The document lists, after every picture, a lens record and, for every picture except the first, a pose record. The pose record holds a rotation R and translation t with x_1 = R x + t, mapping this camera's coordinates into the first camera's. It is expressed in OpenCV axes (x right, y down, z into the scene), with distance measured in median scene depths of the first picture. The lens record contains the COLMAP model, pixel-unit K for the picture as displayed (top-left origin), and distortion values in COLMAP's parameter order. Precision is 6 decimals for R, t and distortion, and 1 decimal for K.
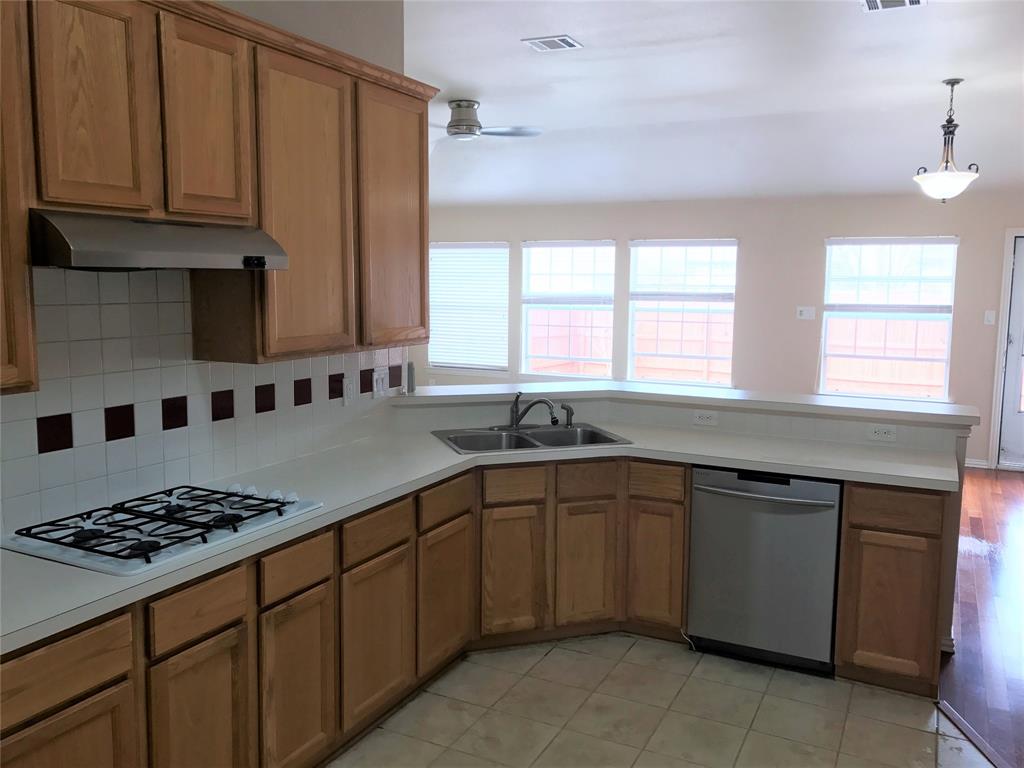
lens RADIAL K [[830.3, 0, 512.0], [0, 830.3, 384.0], [0, 0, 1]] dist [0.002827, -0.006030]
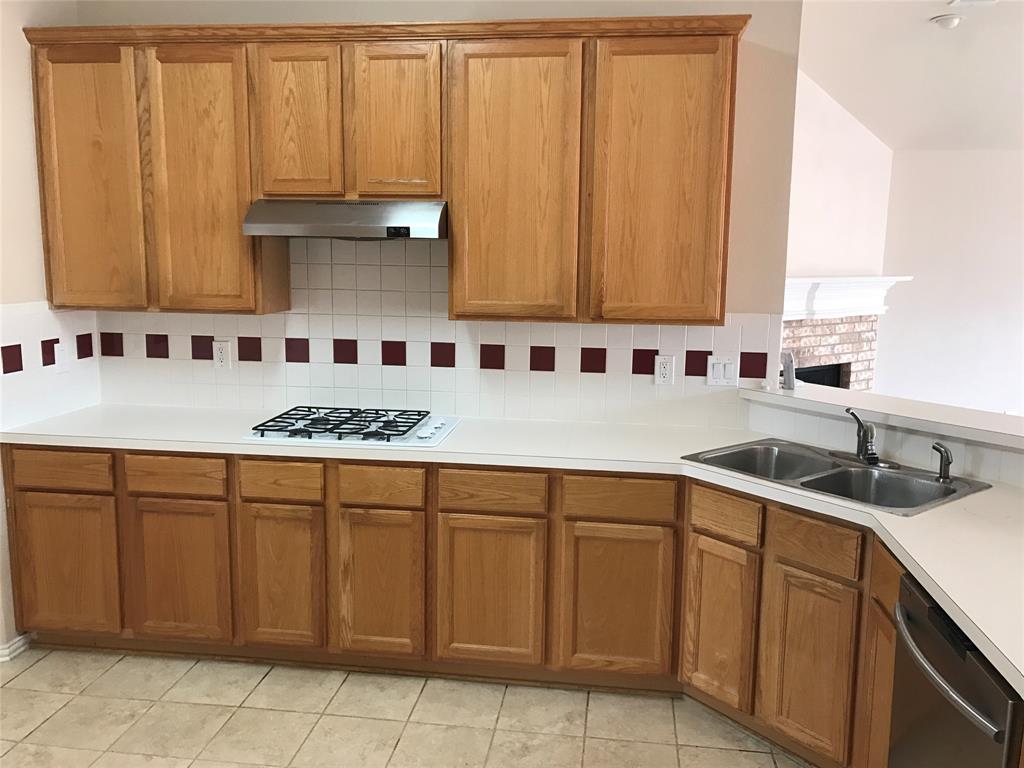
lens RADIAL K [[861.8, 0, 515.5], [0, 861.8, 382.2], [0, 0, 1]] dist [0.014038, -0.009729]
pose [[0.334487, 0.144082, -0.931321, 0.785697], [-0.130587, 0.985796, 0.105609, -0.070283], [0.933309, 0.086294, 0.348551, 0.610922]]
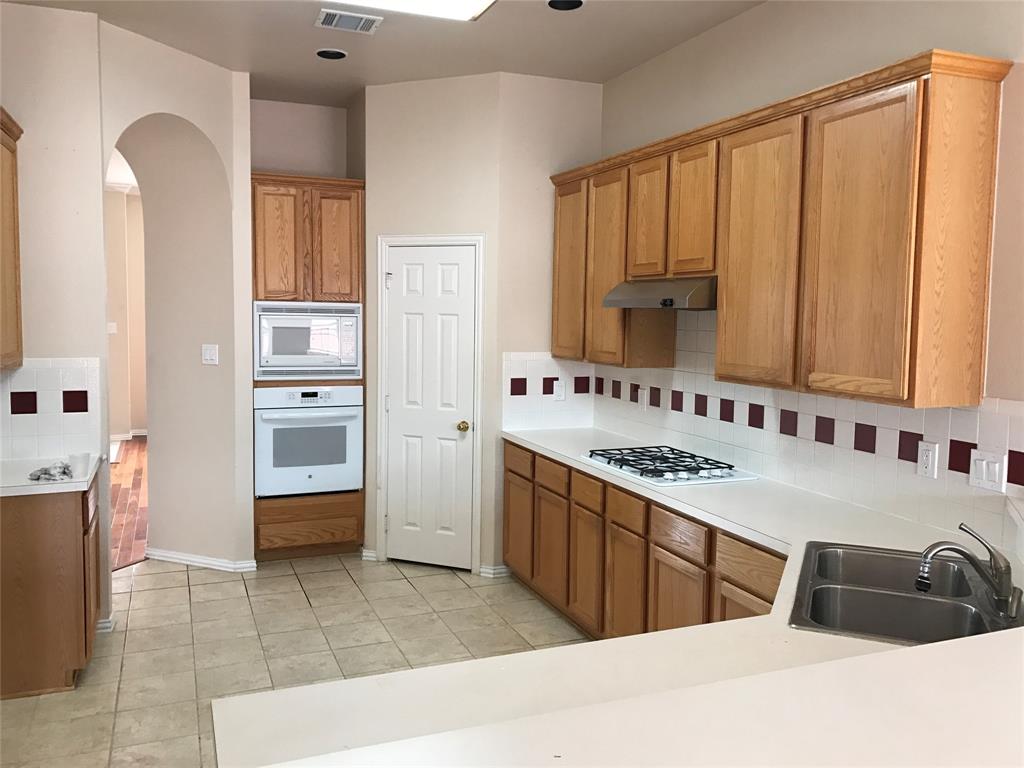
lens RADIAL K [[830.3, 0, 512.0], [0, 830.3, 384.0], [0, 0, 1]] dist [0.002827, -0.006030]
pose [[-0.651477, 0.054836, -0.756684, 0.801420], [-0.112619, 0.979345, 0.167932, -0.182615], [0.750263, 0.194621, -0.631845, 1.435653]]
